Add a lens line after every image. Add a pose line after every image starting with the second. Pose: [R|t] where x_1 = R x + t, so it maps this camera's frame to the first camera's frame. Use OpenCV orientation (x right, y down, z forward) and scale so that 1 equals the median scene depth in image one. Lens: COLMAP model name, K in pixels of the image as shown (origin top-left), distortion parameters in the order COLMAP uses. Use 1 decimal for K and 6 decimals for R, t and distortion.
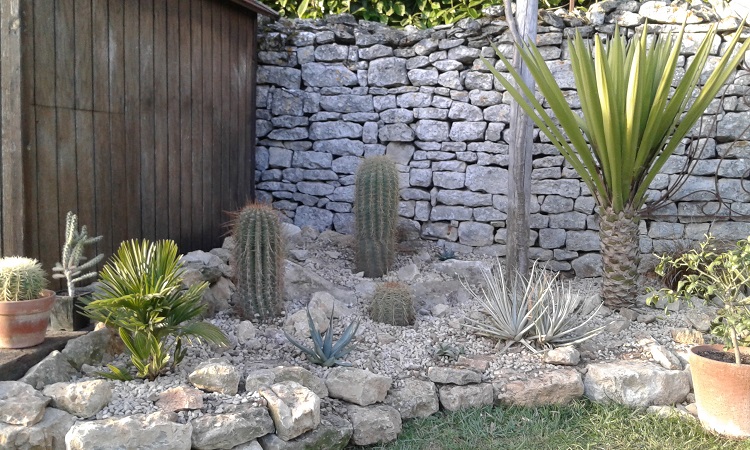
lens RADIAL K [[700.3, 0, 375.0], [0, 700.3, 225.0], [0, 0, 1]] dist [0.101155, -0.199890]
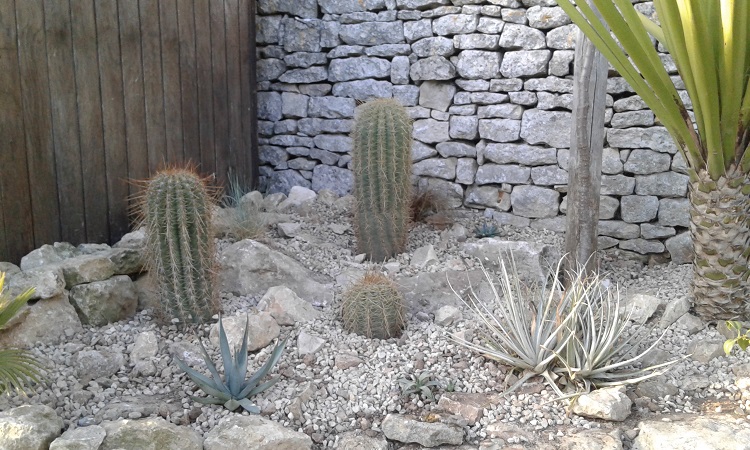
lens RADIAL K [[700.3, 0, 375.0], [0, 700.3, 225.0], [0, 0, 1]] dist [0.101155, -0.199890]
pose [[0.981160, 0.012839, -0.192770, 0.125425], [0.000882, 0.997481, 0.070925, -0.016516], [0.193195, -0.069759, 0.978677, 0.229923]]
